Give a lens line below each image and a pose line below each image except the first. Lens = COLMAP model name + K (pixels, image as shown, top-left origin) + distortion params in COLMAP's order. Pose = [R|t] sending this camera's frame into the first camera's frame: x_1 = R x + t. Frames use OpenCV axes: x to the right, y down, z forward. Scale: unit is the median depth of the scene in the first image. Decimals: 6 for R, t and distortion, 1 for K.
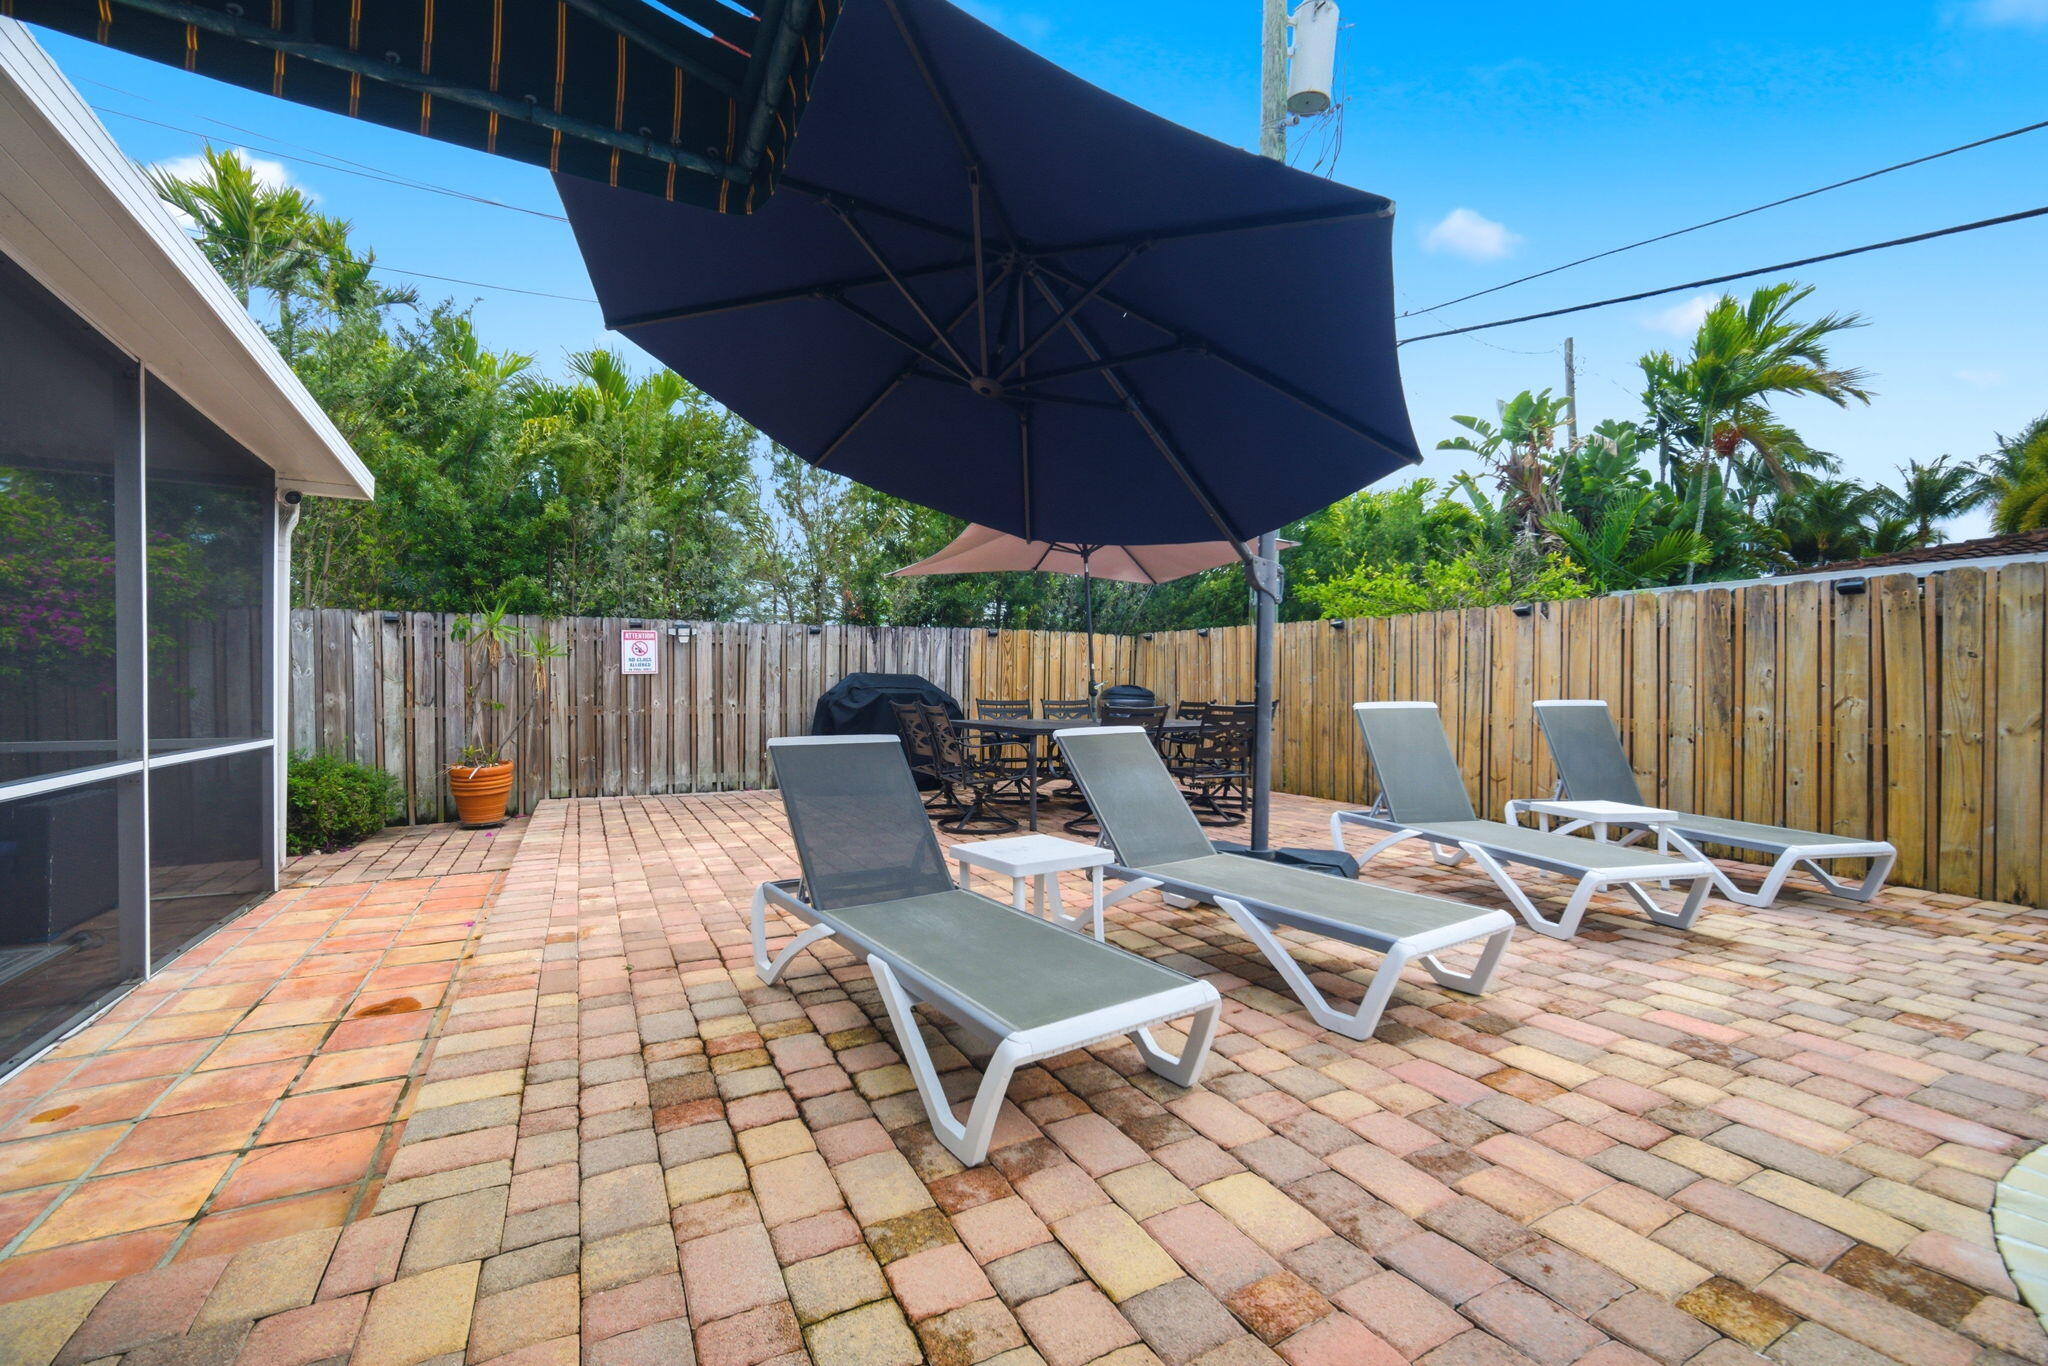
lens RADIAL K [[861.4, 0, 1044.1], [0, 861.4, 676.0], [0, 0, 1]] dist [0.002672, -0.001766]
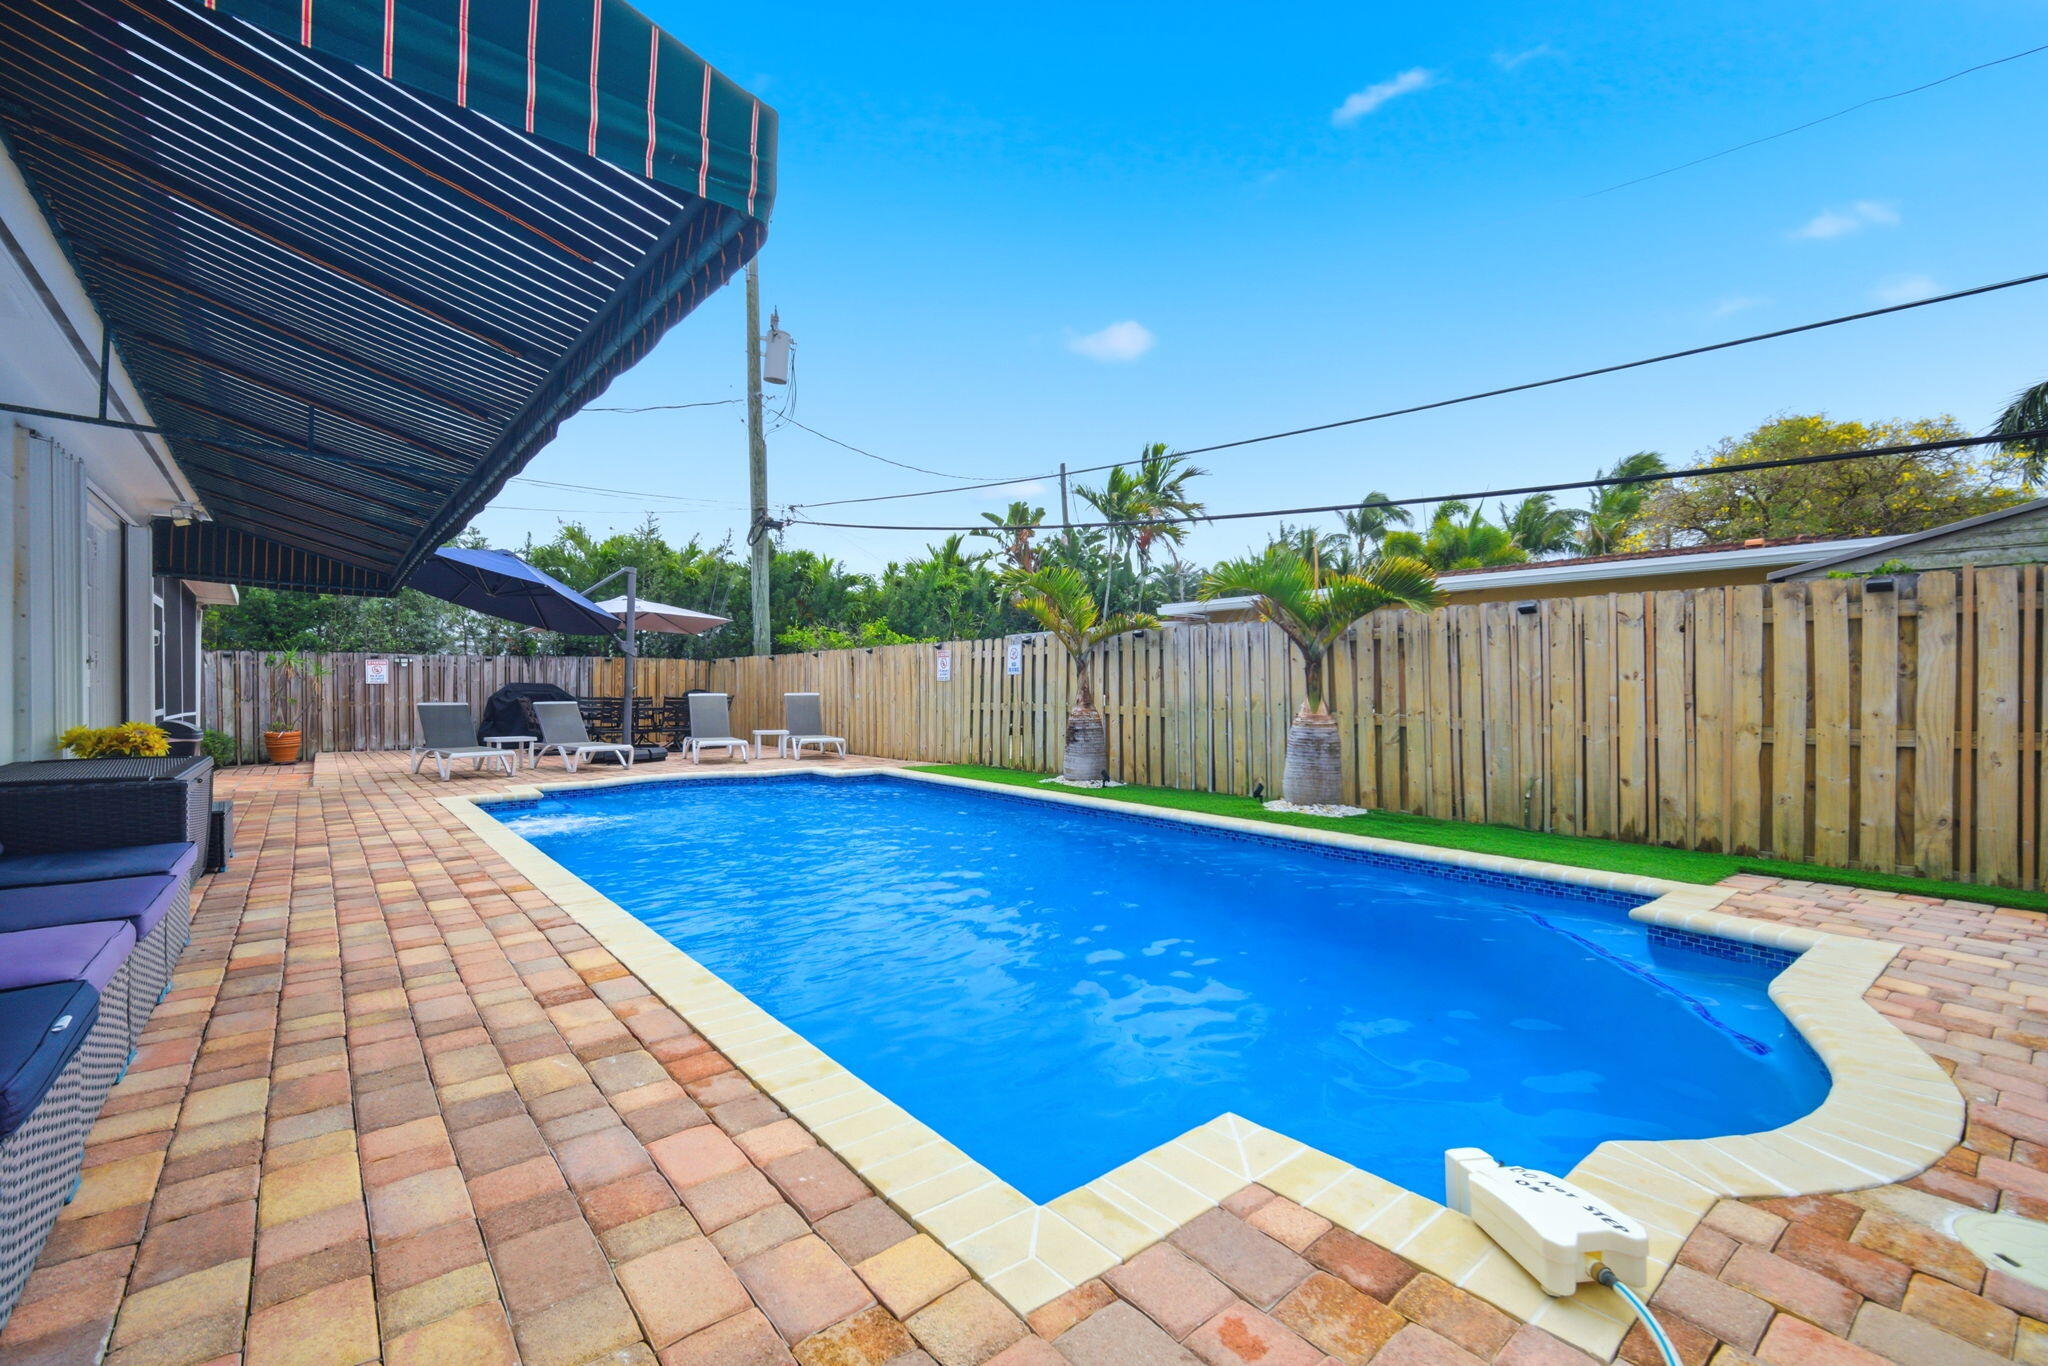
lens RADIAL K [[840.9, 0, 1006.5], [0, 840.9, 684.7], [0, 0, 1]] dist [-0.002696, 0.000249]
pose [[0.986329, -0.000692, 0.164786, 0.539505], [-0.000081, 0.999989, 0.004688, -0.008681], [-0.164788, -0.004637, 0.986318, -0.949871]]
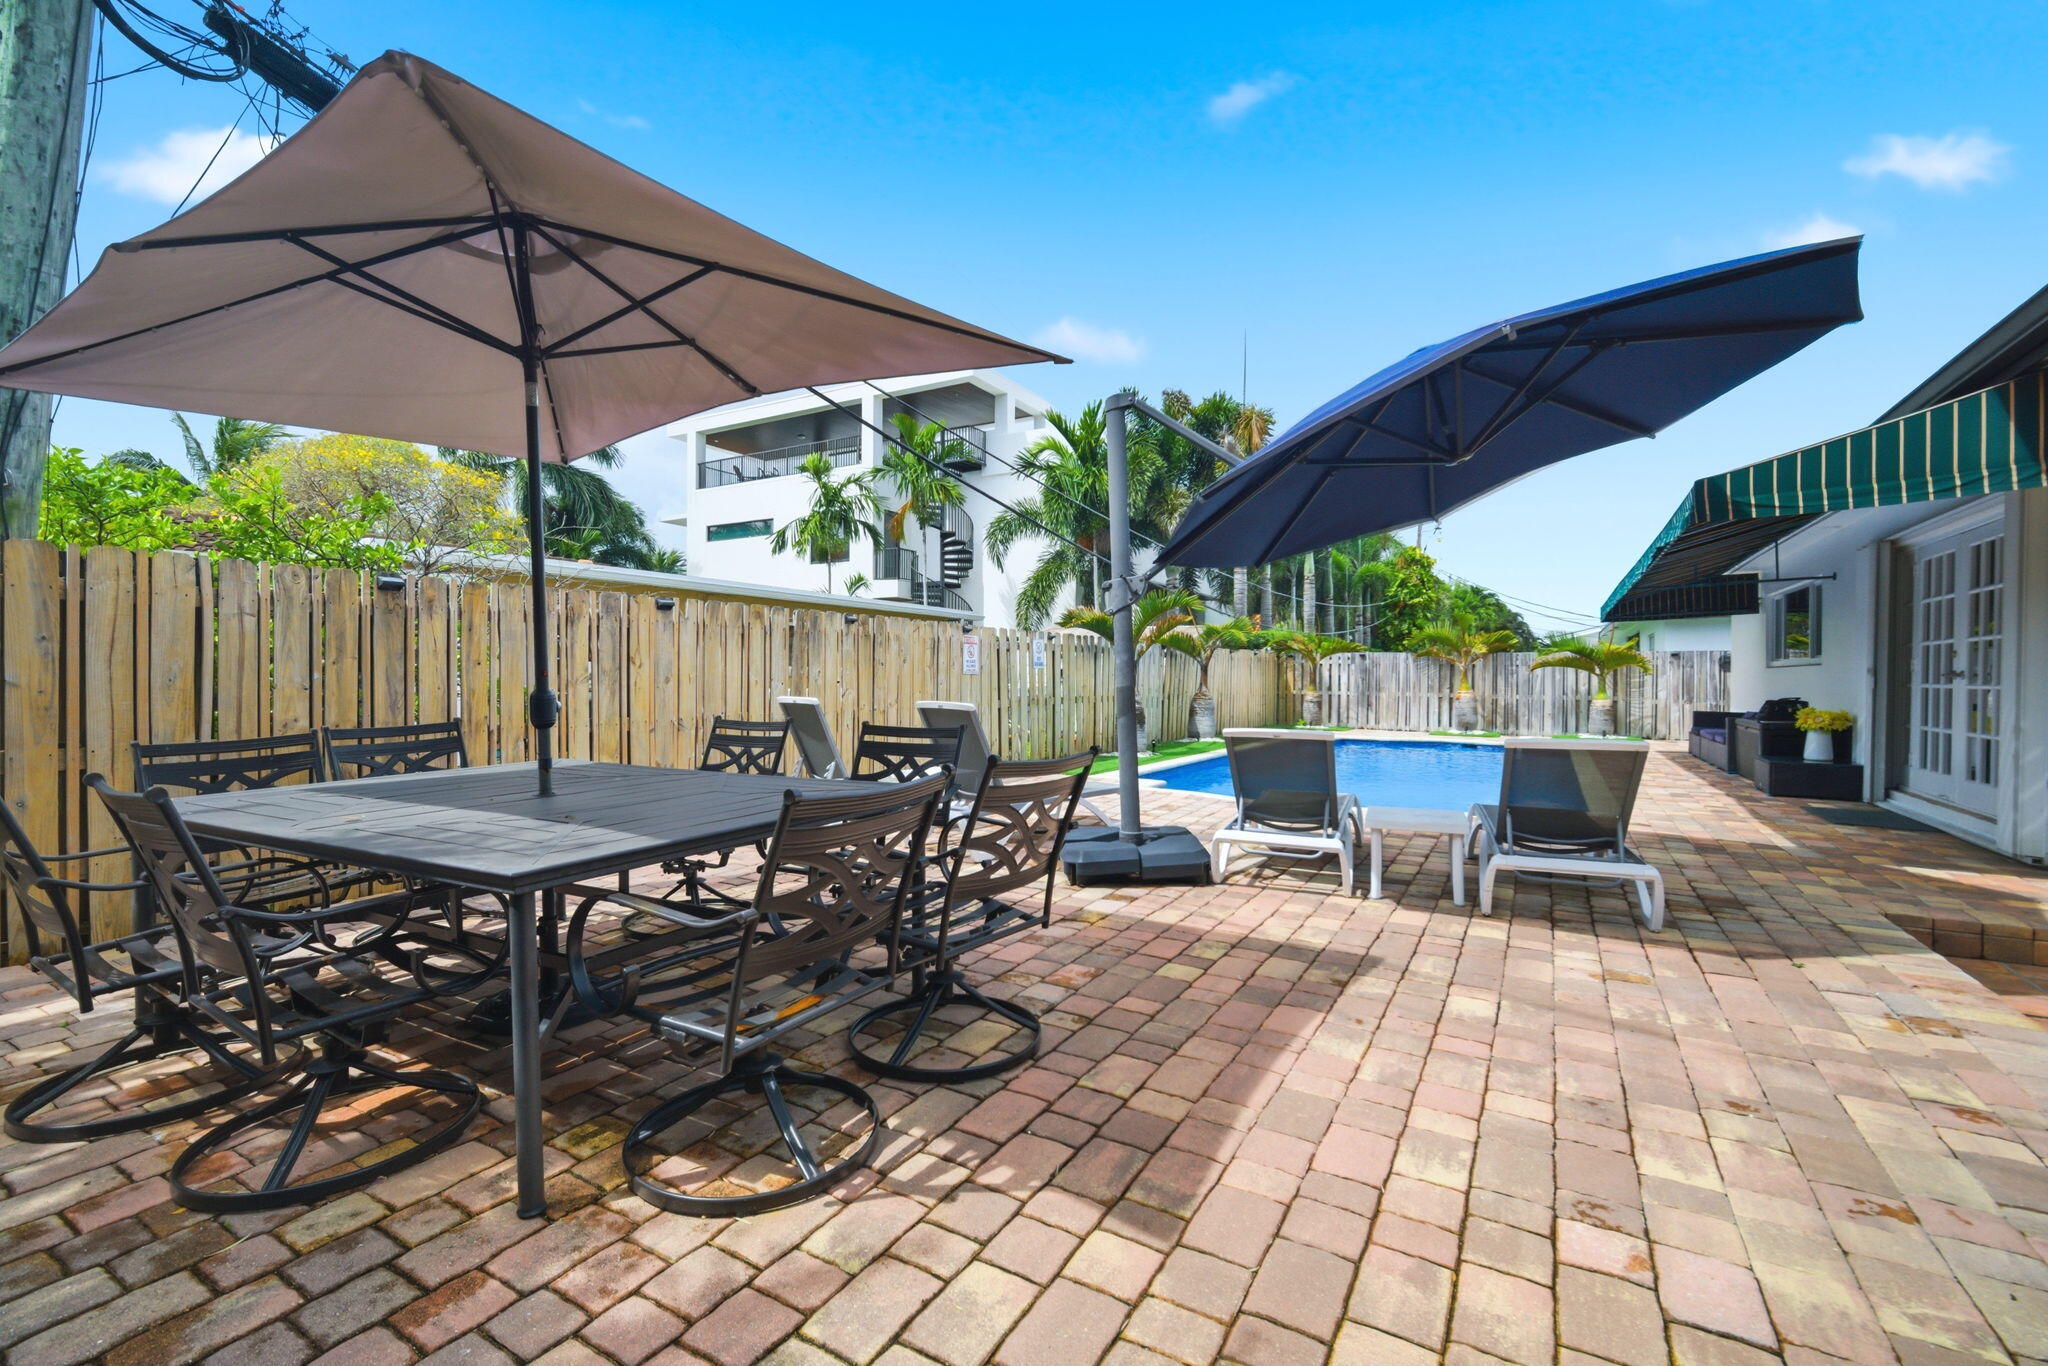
lens RADIAL K [[861.4, 0, 1024.3], [0, 861.4, 675.4], [0, 0, 1]] dist [0.002672, -0.001766]
pose [[-0.500952, -0.003017, 0.865470, -0.420641], [-0.004619, 0.999989, 0.000812, -0.001803], [-0.865463, -0.003591, -0.500961, 1.069828]]
